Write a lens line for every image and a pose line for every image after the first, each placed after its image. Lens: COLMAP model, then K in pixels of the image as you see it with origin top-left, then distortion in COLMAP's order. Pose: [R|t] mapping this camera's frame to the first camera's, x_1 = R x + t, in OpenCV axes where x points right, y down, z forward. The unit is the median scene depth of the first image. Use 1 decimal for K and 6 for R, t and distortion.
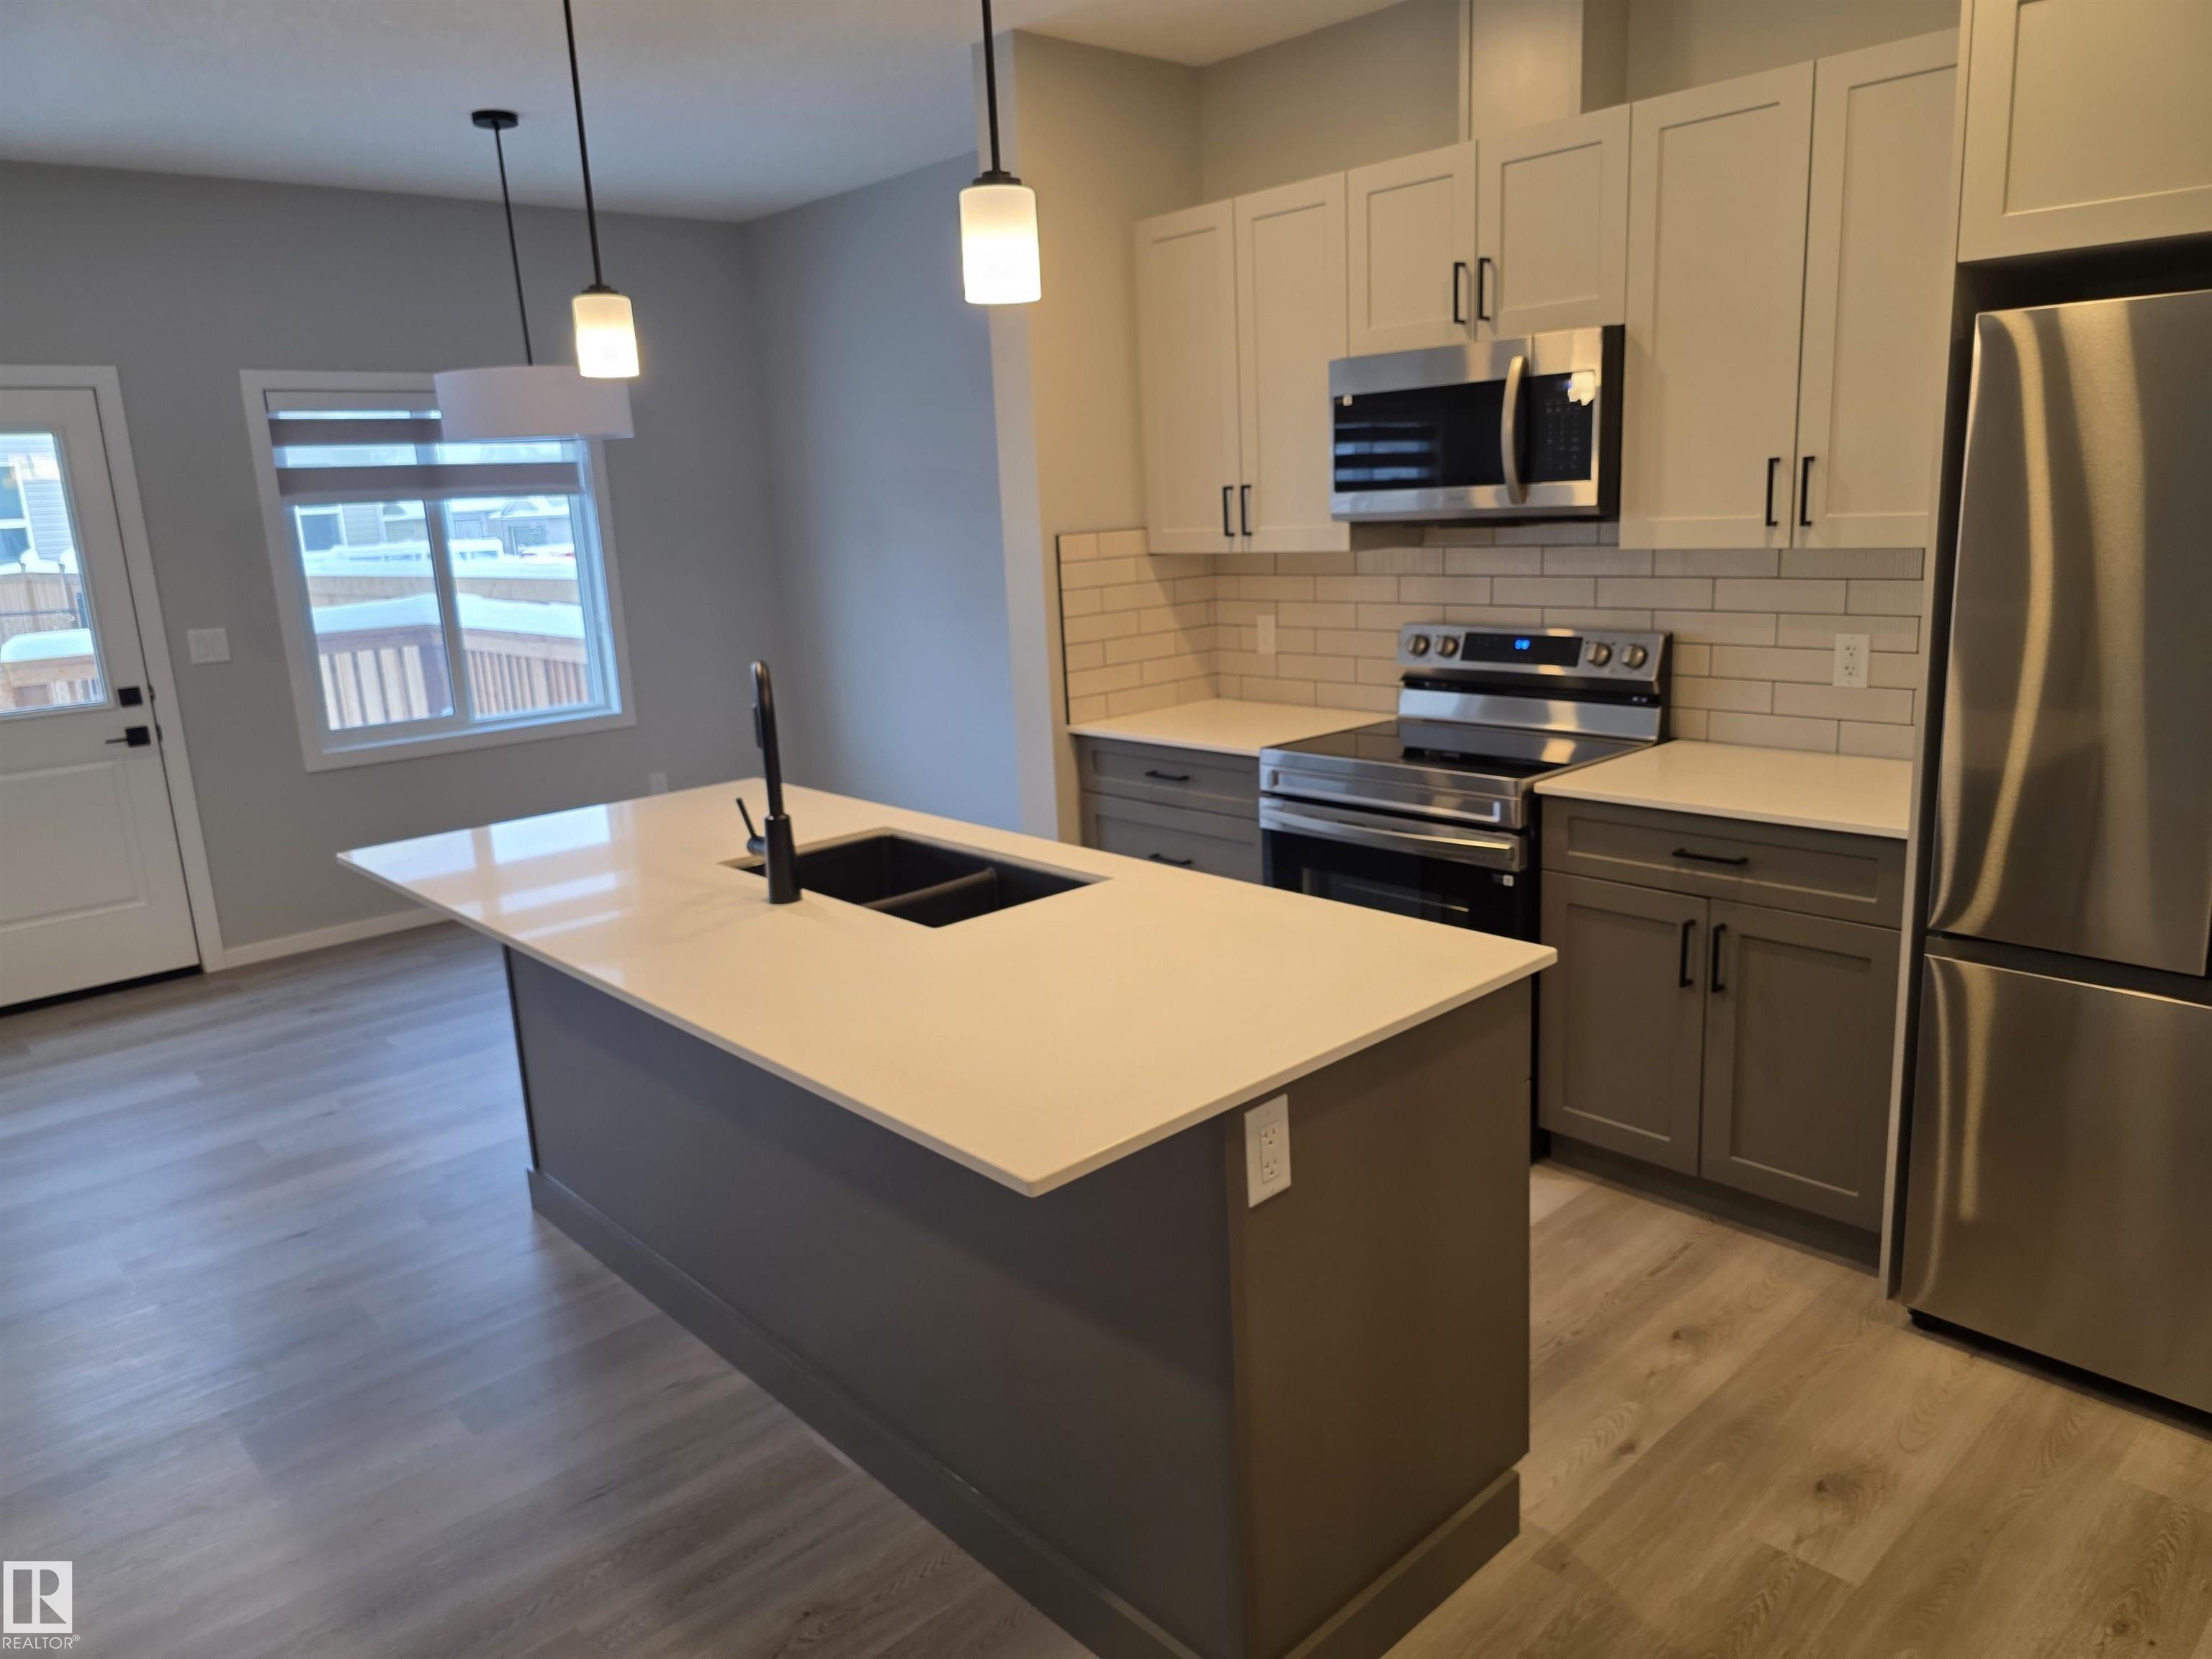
lens RADIAL K [[1480.6, 0, 1116.4], [0, 1480.6, 813.7], [0, 0, 1]] dist [0.026636, -0.028165]
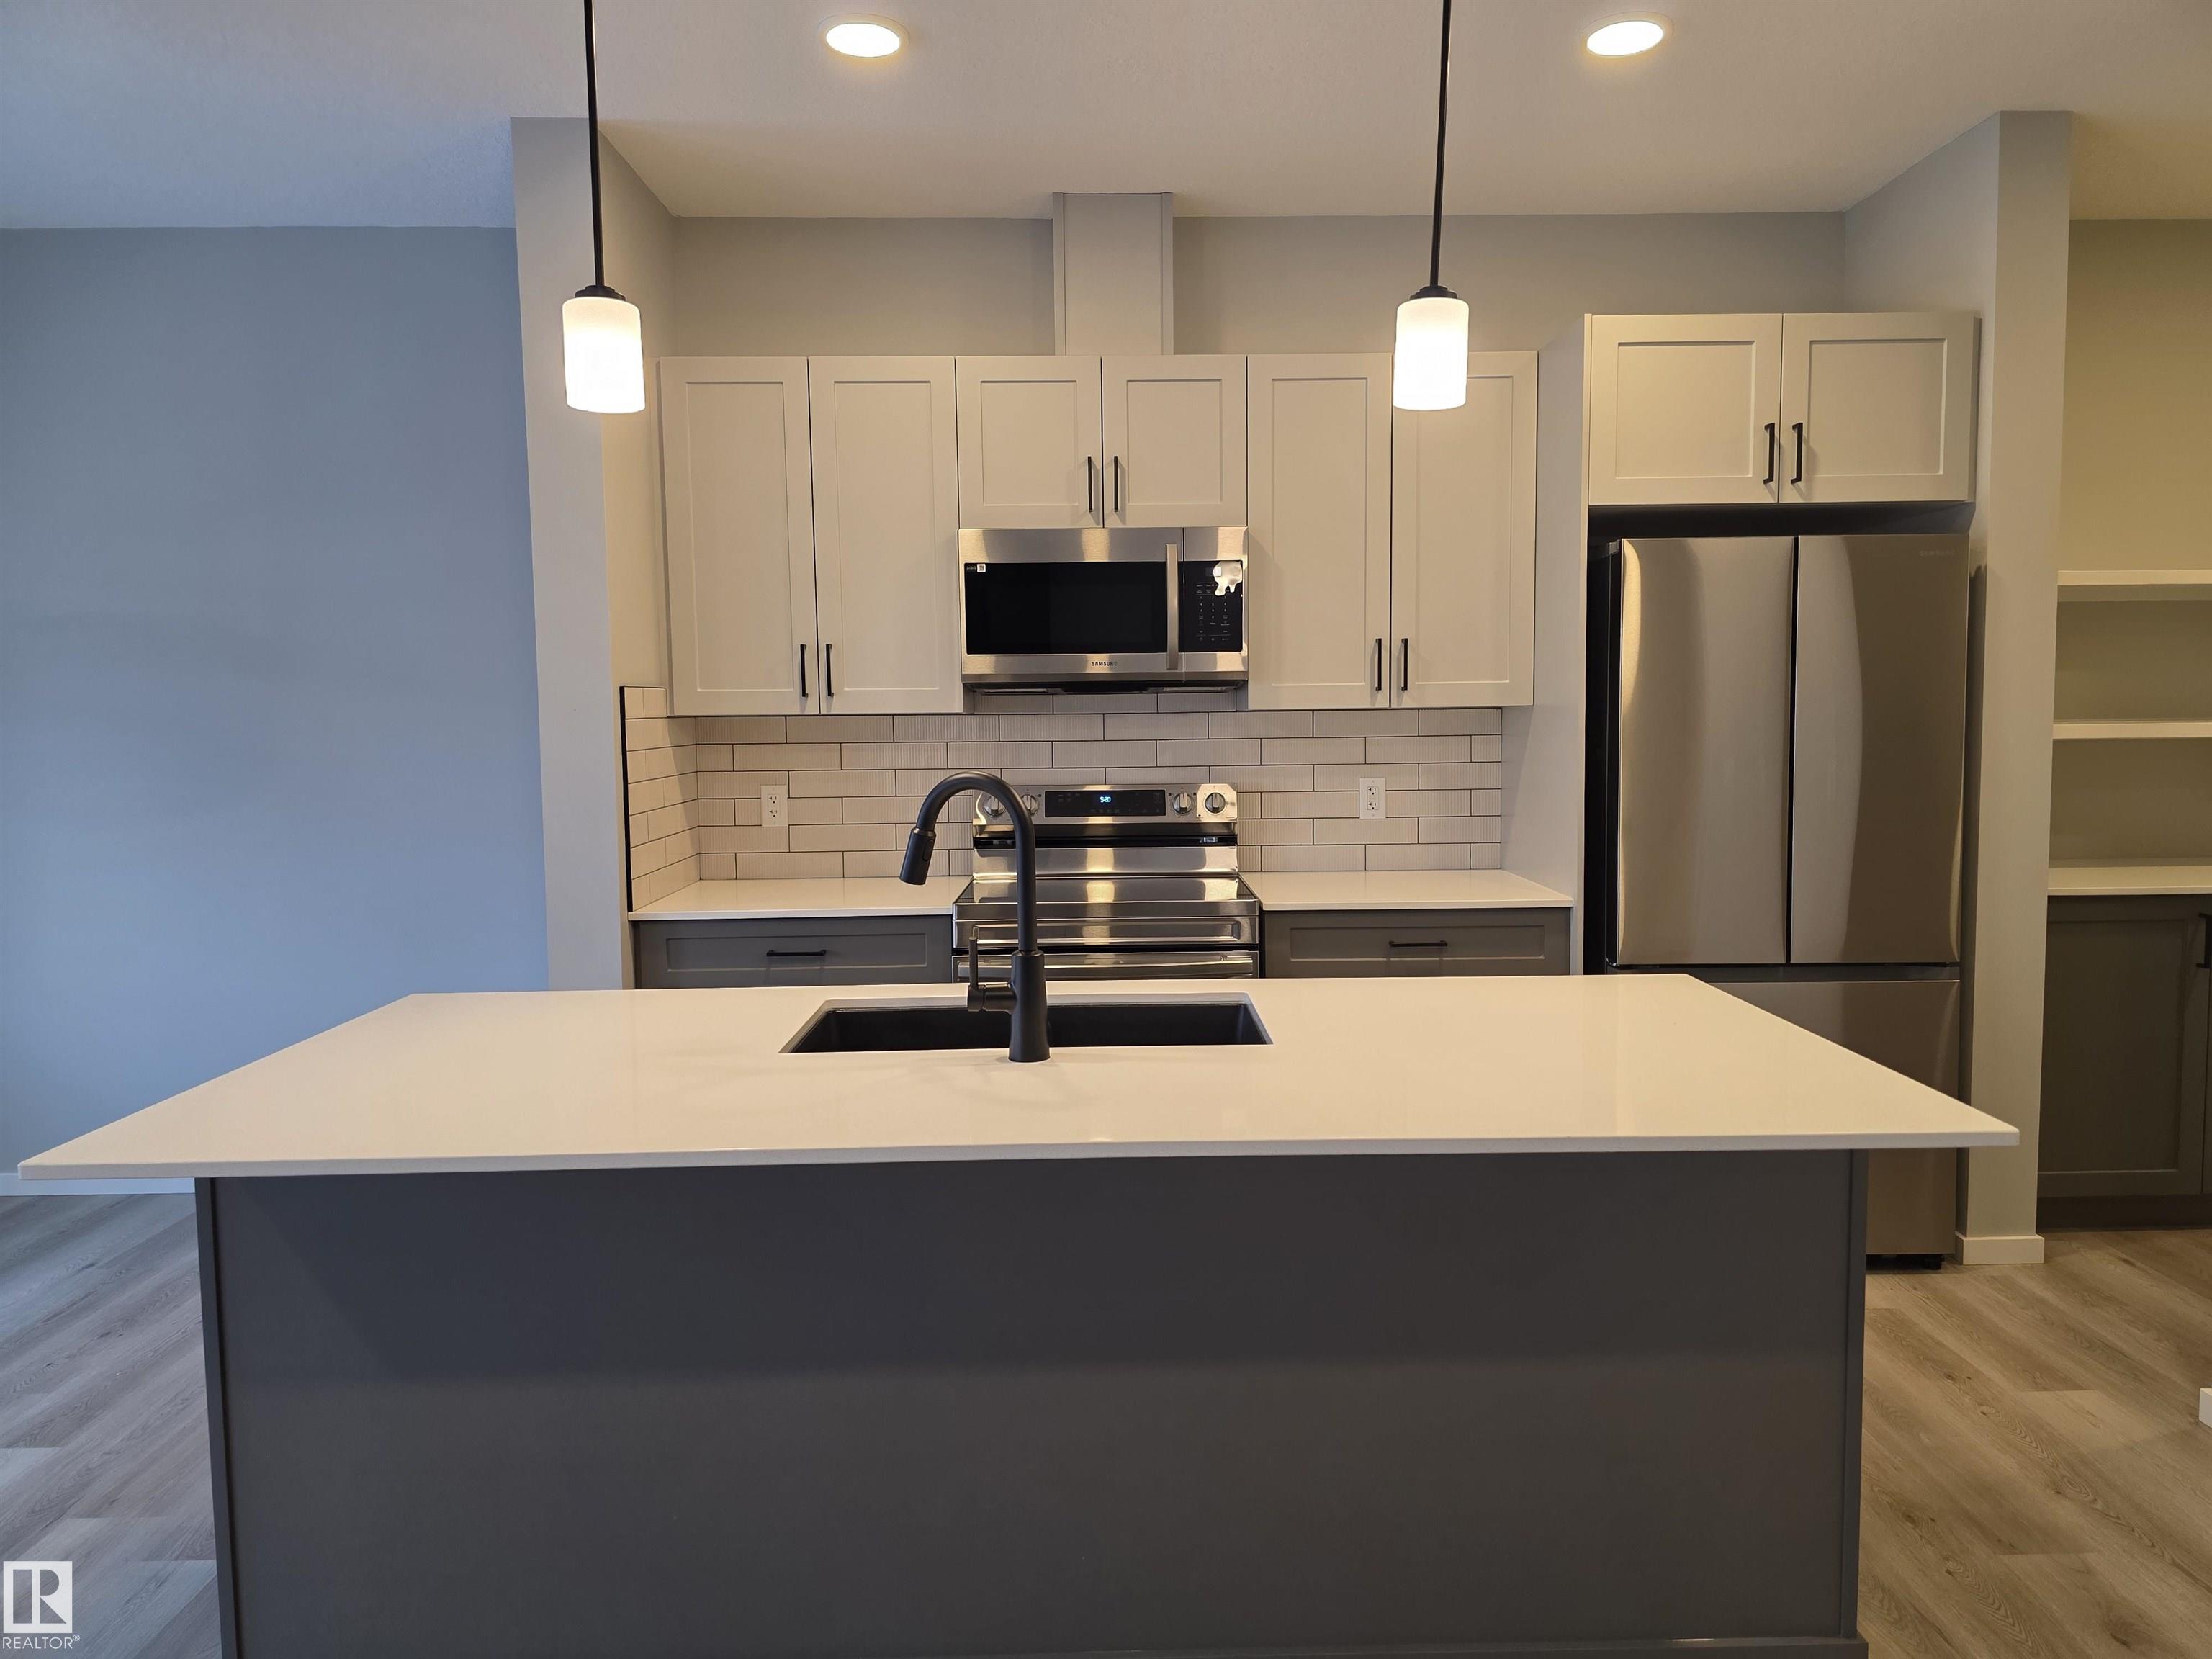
lens RADIAL K [[1480.6, 0, 1098.8], [0, 1480.6, 815.0], [0, 0, 1]] dist [0.026636, -0.028165]
pose [[0.660412, -0.014774, 0.750758, -0.487296], [0.137284, 0.985331, -0.101374, 0.008049], [-0.738247, 0.170015, 0.652753, 0.245987]]
